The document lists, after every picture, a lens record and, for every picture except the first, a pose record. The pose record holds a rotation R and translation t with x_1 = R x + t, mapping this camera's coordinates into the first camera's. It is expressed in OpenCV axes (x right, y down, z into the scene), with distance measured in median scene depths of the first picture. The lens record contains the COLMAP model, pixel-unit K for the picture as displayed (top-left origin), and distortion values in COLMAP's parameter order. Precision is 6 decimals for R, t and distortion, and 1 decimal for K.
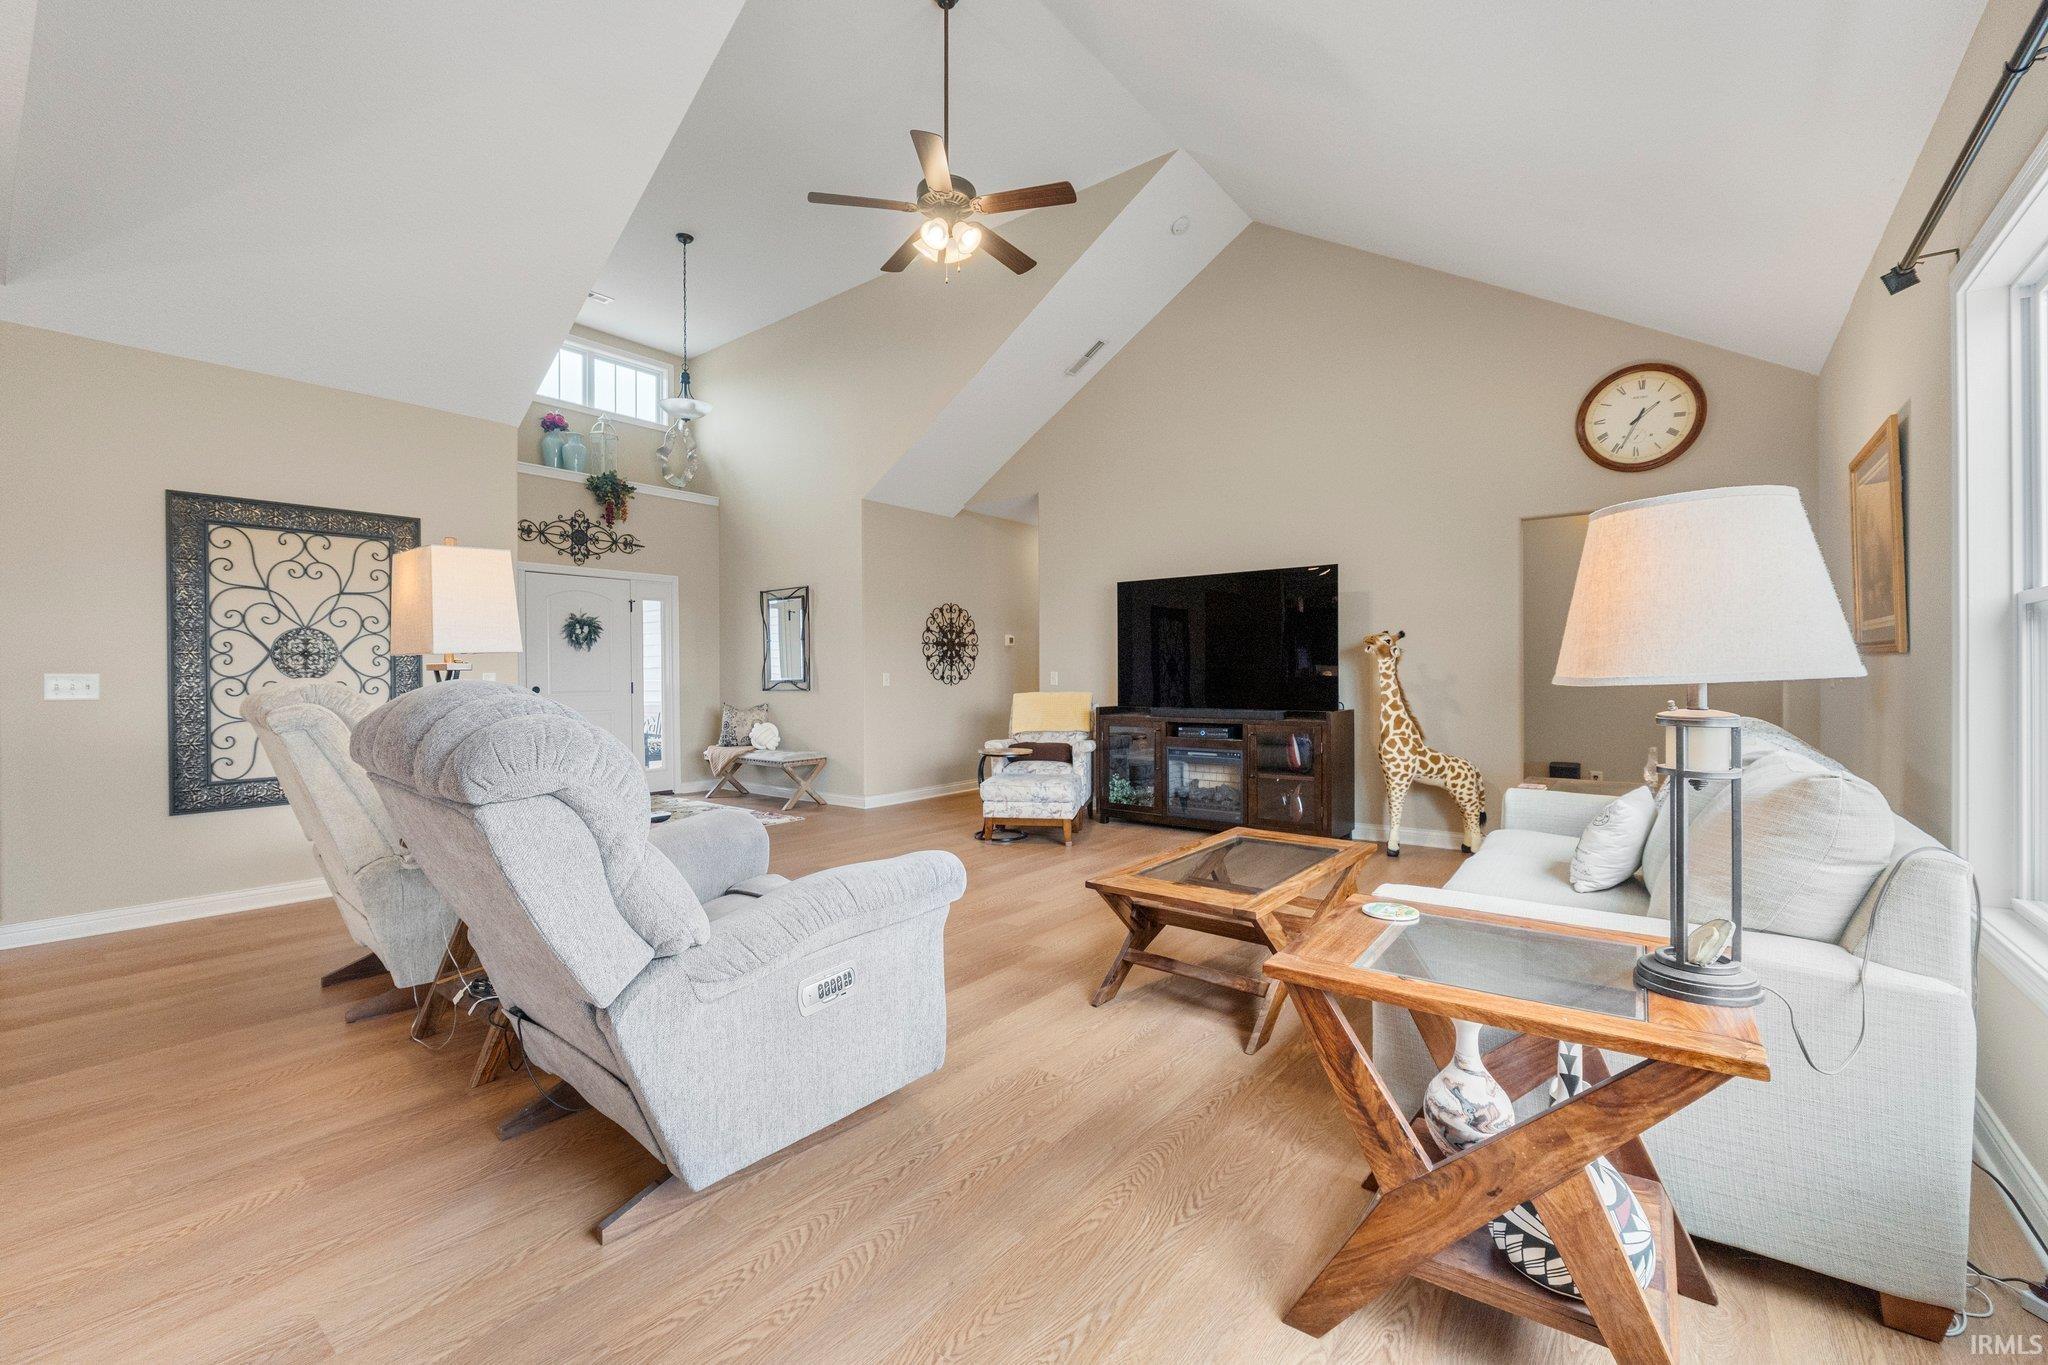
lens RADIAL K [[854.2, 0, 1021.3], [0, 854.2, 676.5], [0, 0, 1]] dist [-0.005291, -0.000627]
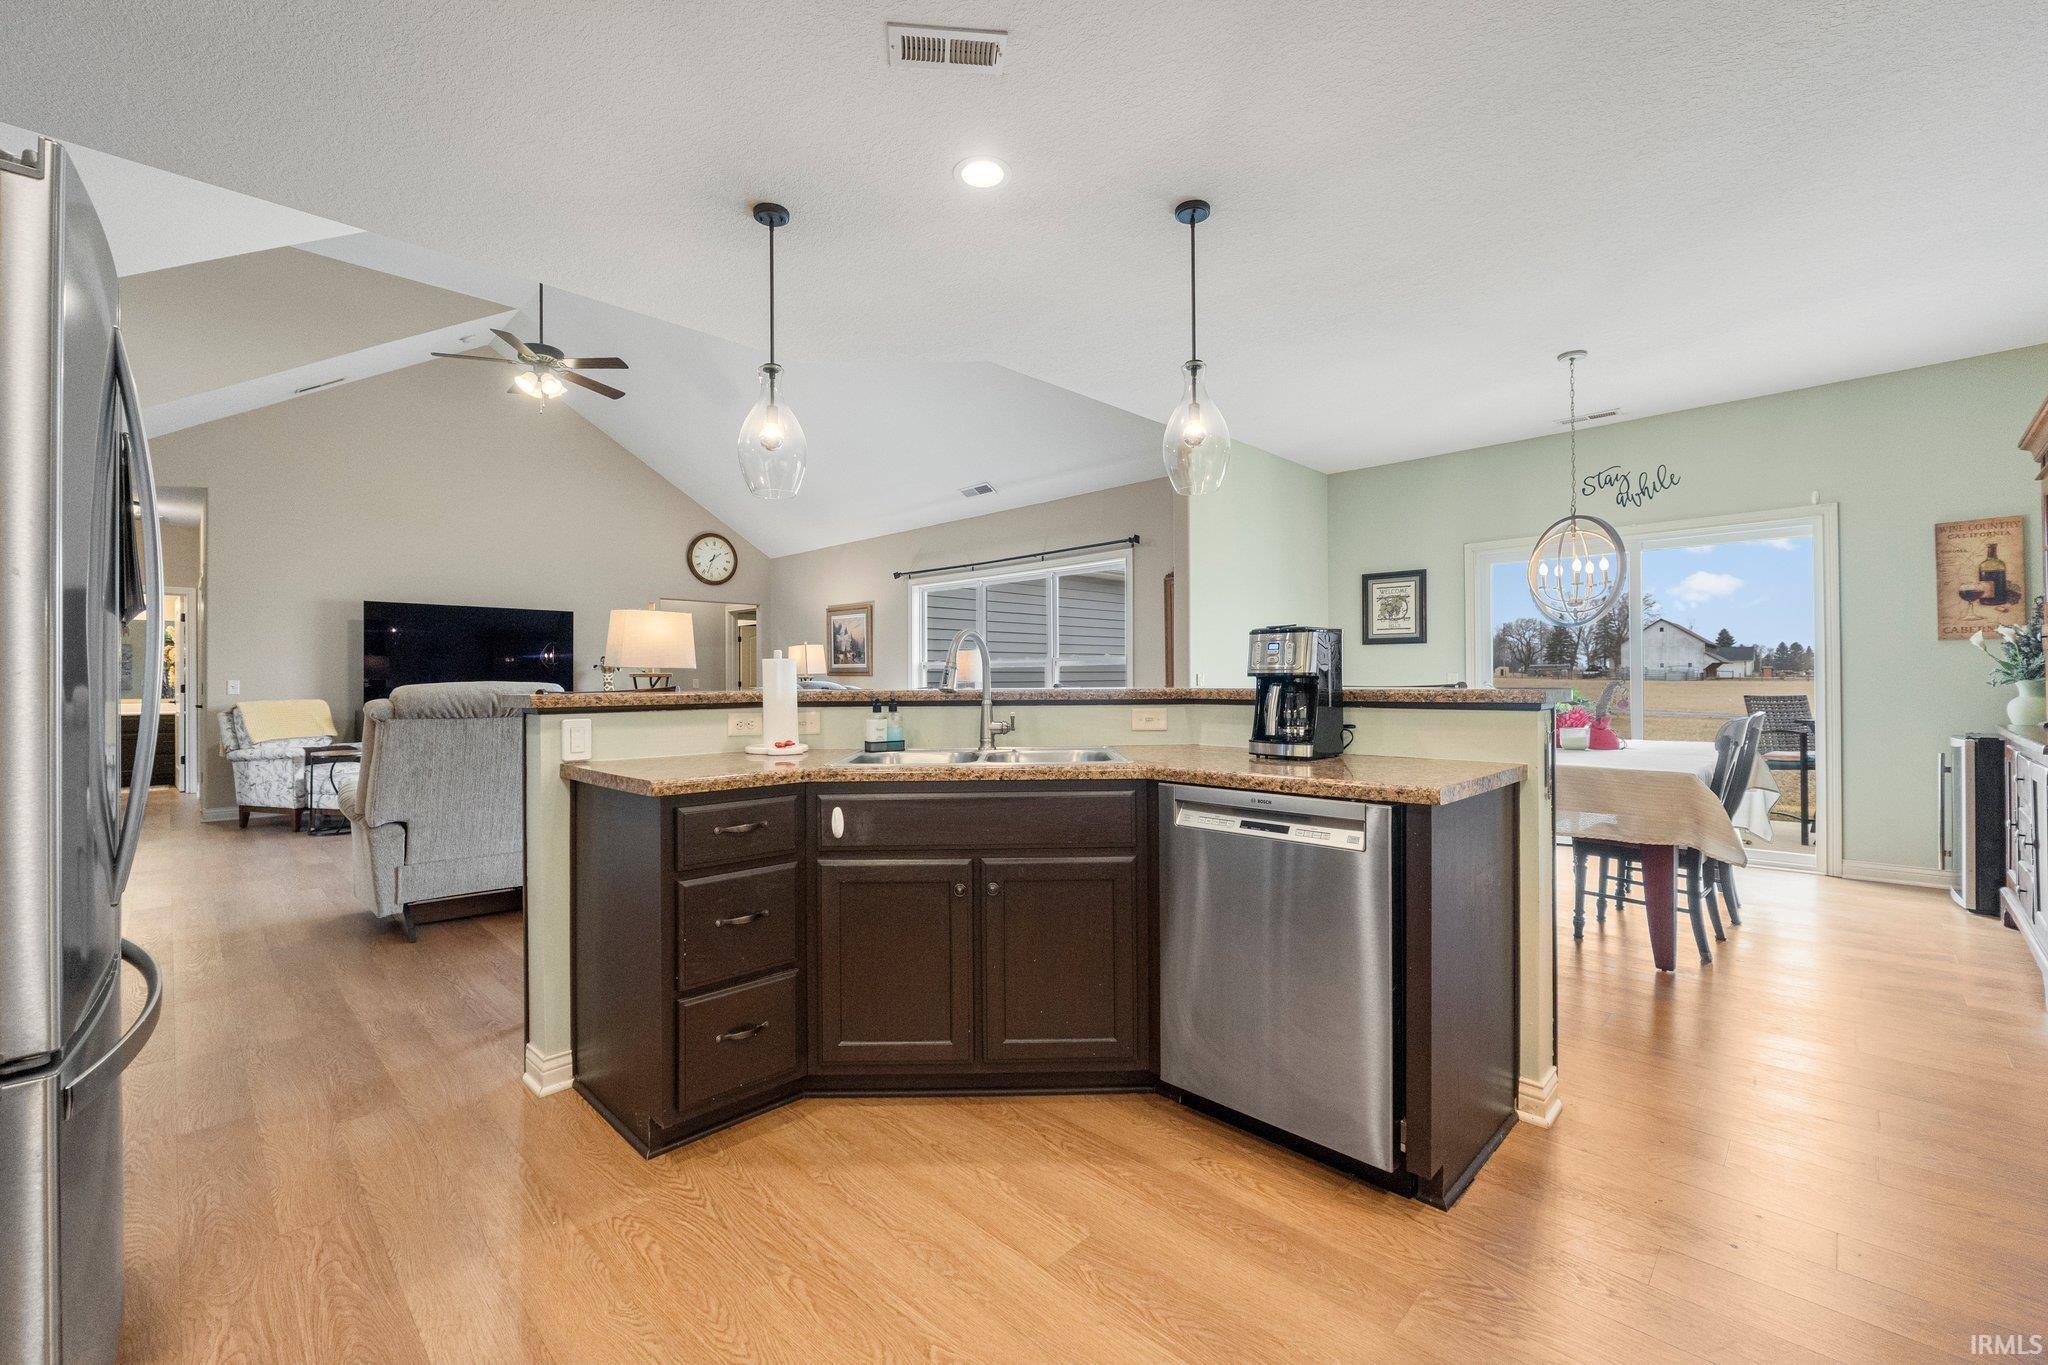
lens RADIAL K [[854.2, 0, 1021.3], [0, 854.2, 676.5], [0, 0, 1]] dist [-0.005291, -0.000627]
pose [[0.117416, 0.013812, 0.992987, -1.225582], [0.006948, 0.999867, -0.014729, 0.016433], [-0.993058, 0.008628, 0.117305, 0.018411]]
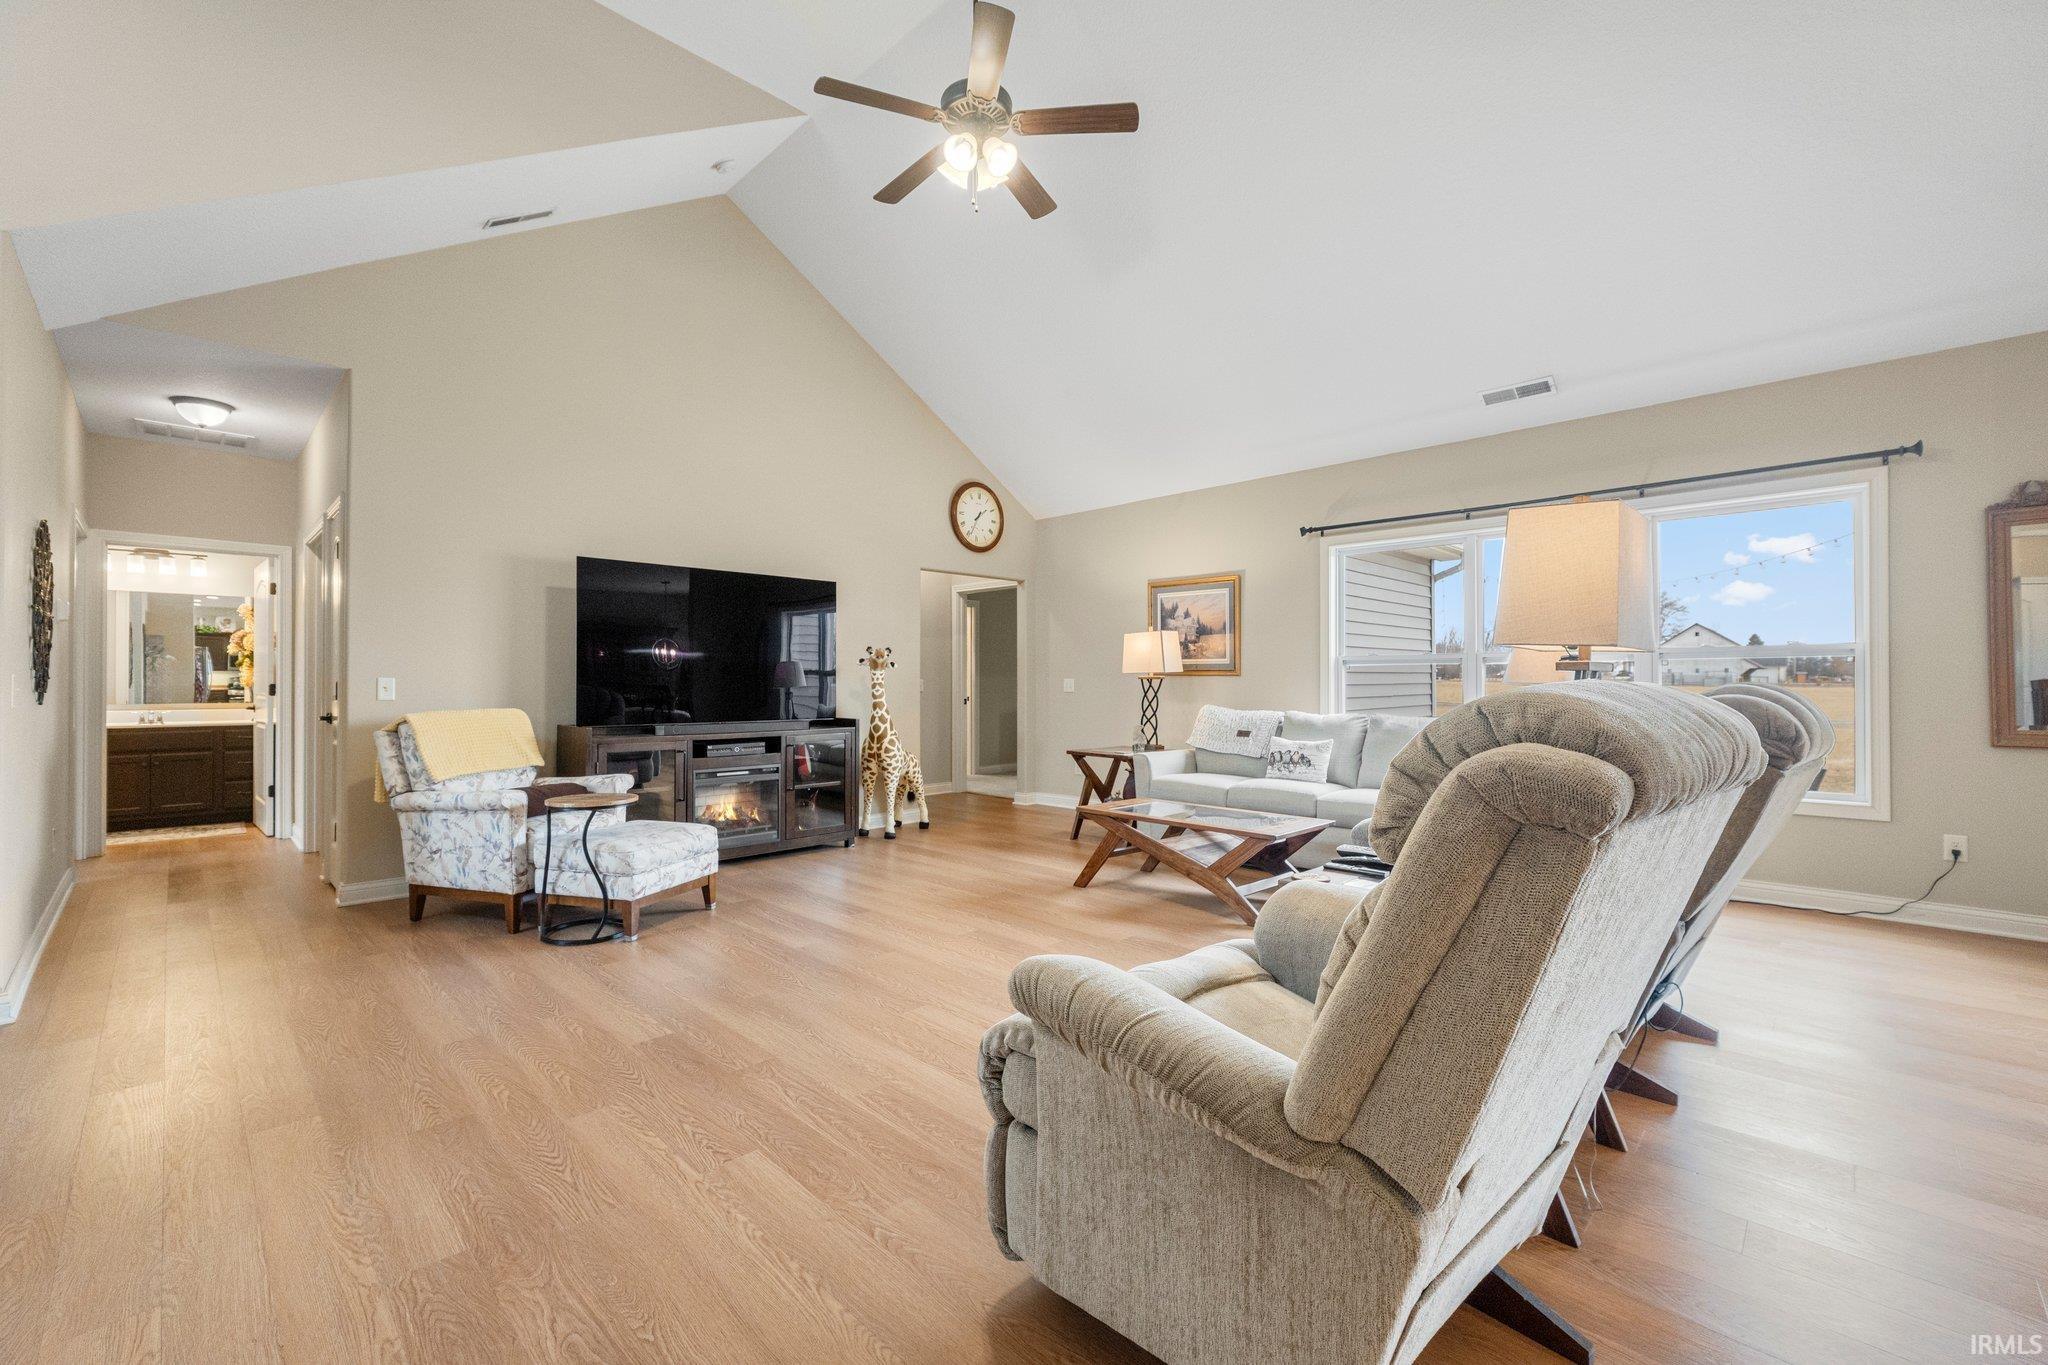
lens RADIAL K [[854.2, 0, 1021.3], [0, 854.2, 676.5], [0, 0, 1]] dist [-0.005291, -0.000627]
pose [[0.119692, 0.017649, 0.992654, -0.769805], [0.002634, 0.999833, -0.018094, 0.009292], [-0.992808, 0.004780, 0.119625, 0.736154]]
